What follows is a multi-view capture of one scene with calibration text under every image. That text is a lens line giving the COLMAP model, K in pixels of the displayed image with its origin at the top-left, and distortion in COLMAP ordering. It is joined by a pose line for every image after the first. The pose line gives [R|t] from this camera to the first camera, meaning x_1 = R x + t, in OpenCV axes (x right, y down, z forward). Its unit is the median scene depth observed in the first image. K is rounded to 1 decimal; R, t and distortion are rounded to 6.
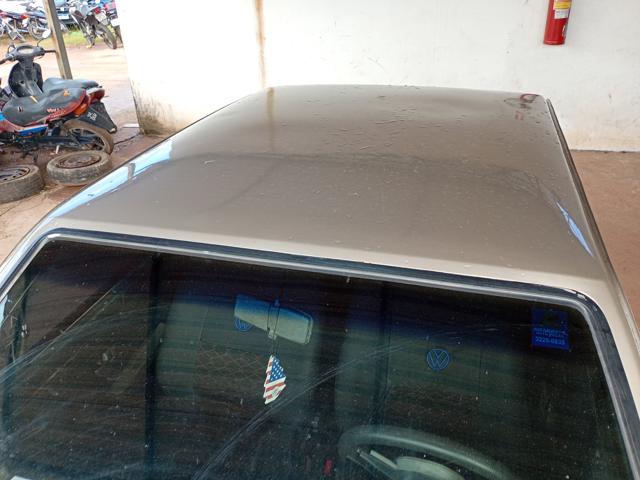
lens RADIAL K [[533.8, 0, 316.7], [0, 533.8, 230.1], [0, 0, 1]] dist [0.055920, -0.063462]
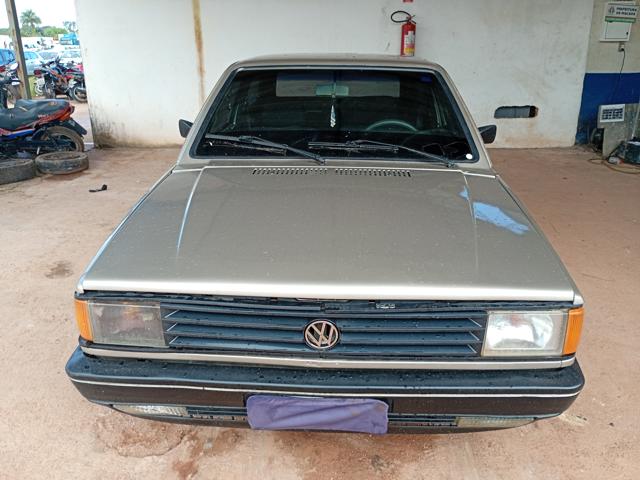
lens RADIAL K [[530.2, 0, 320.6], [0, 530.2, 229.3], [0, 0, 1]] dist [0.058414, -0.085601]
pose [[0.969354, -0.044062, 0.241682, -0.492179], [0.077331, 0.988501, -0.129945, 0.715752], [-0.233178, 0.144652, 0.961615, -0.897419]]
